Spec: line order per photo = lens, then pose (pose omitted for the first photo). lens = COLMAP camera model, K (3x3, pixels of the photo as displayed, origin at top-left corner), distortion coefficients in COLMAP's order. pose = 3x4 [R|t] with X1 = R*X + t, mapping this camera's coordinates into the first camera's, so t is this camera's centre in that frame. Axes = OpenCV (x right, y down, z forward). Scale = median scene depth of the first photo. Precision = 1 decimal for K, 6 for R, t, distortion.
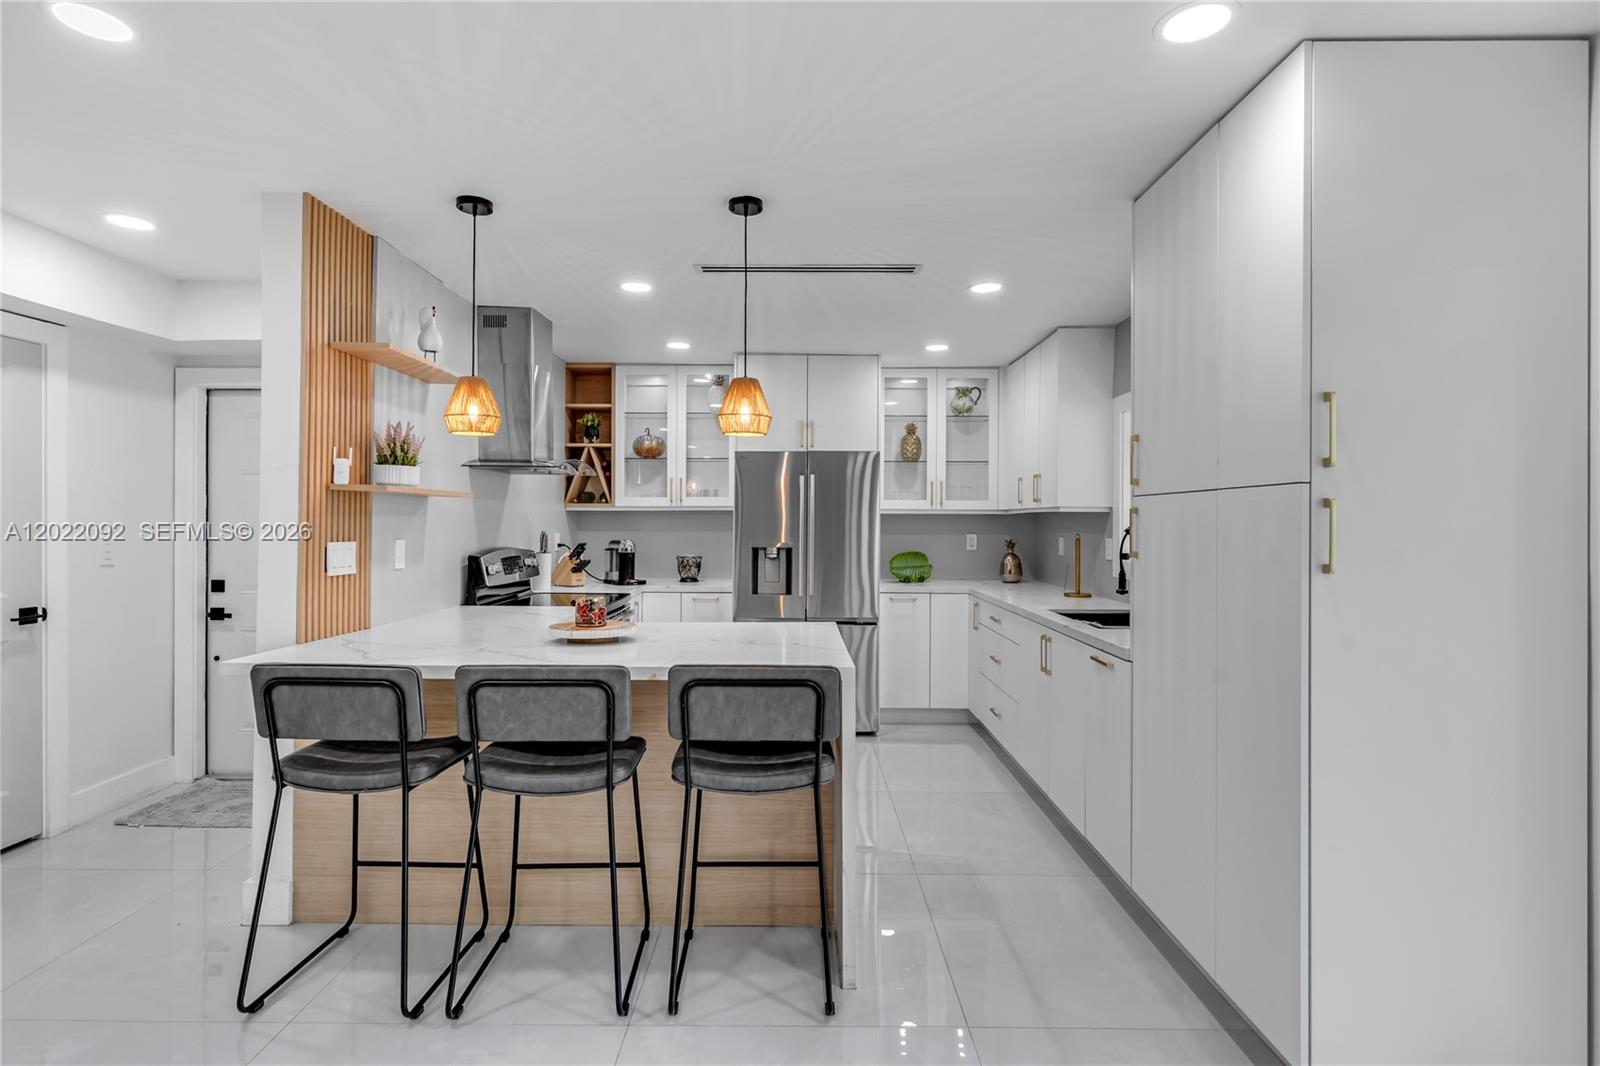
lens RADIAL K [[770.5, 0, 804.3], [0, 770.5, 523.5], [0, 0, 1]] dist [0.015708, 0.001355]
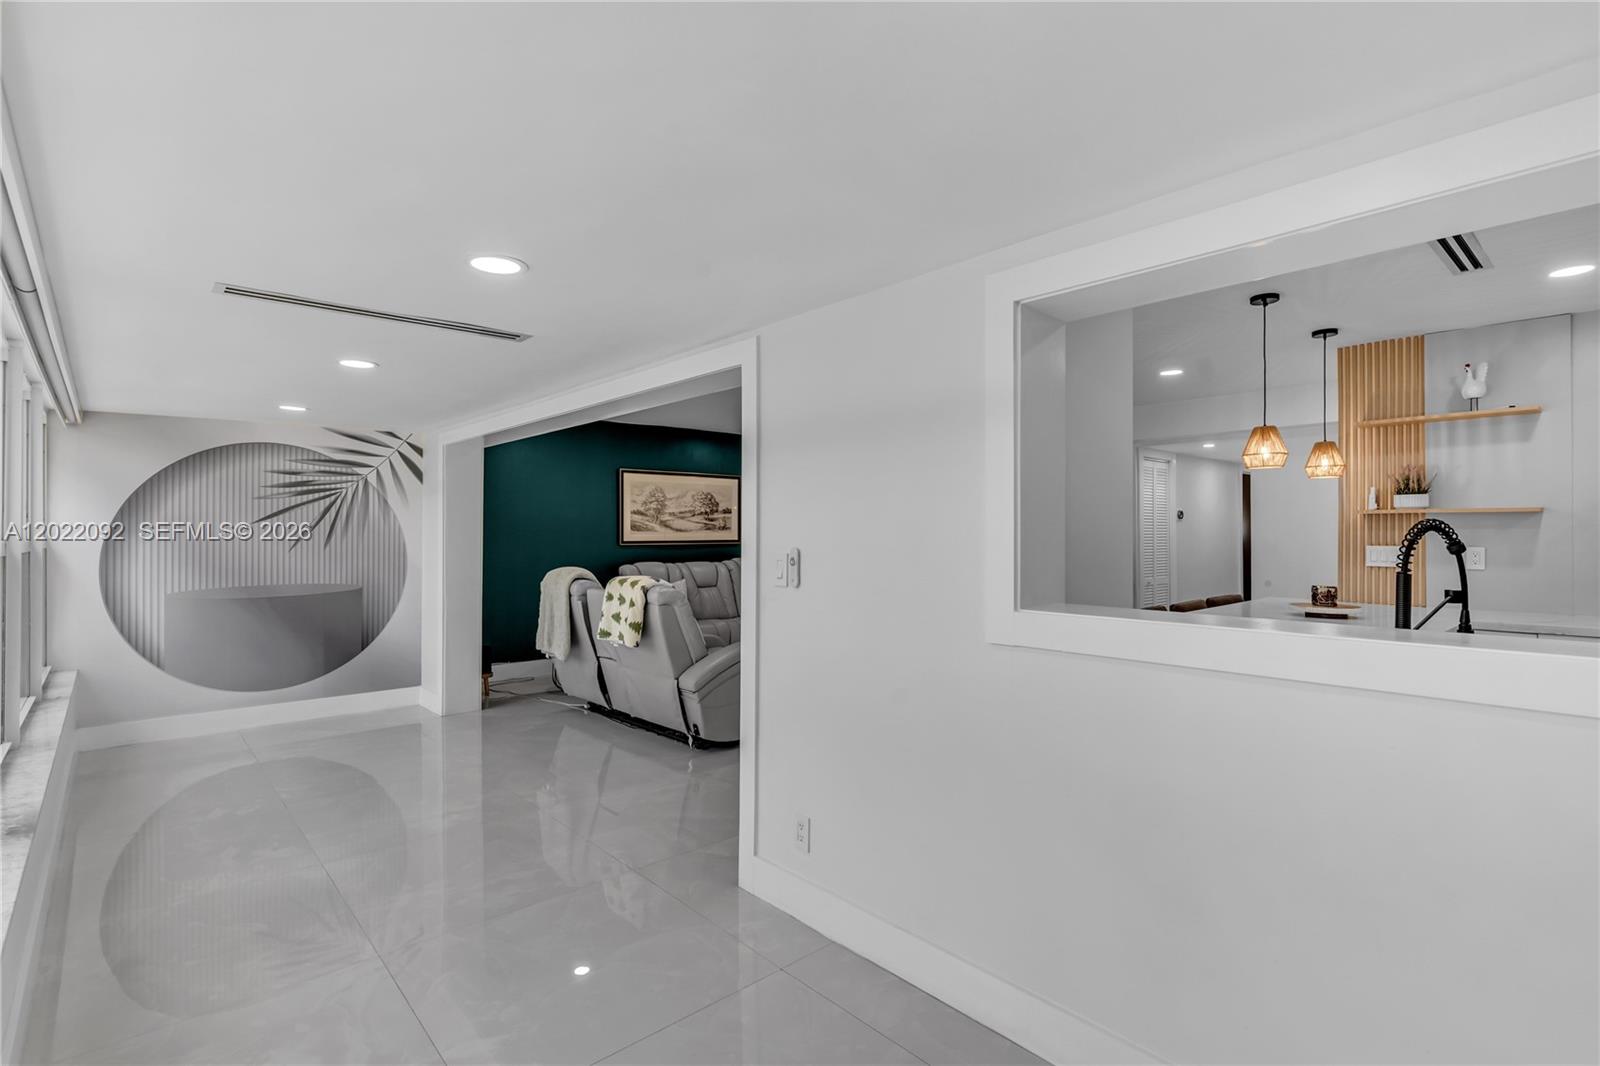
lens RADIAL K [[770.5, 0, 801.5], [0, 770.5, 536.2], [0, 0, 1]] dist [0.015708, 0.001355]
pose [[-0.750062, 0.001650, -0.661366, 1.304384], [-0.004220, 0.999965, 0.007281, -0.002937], [0.661355, 0.008253, -0.750028, 1.360803]]
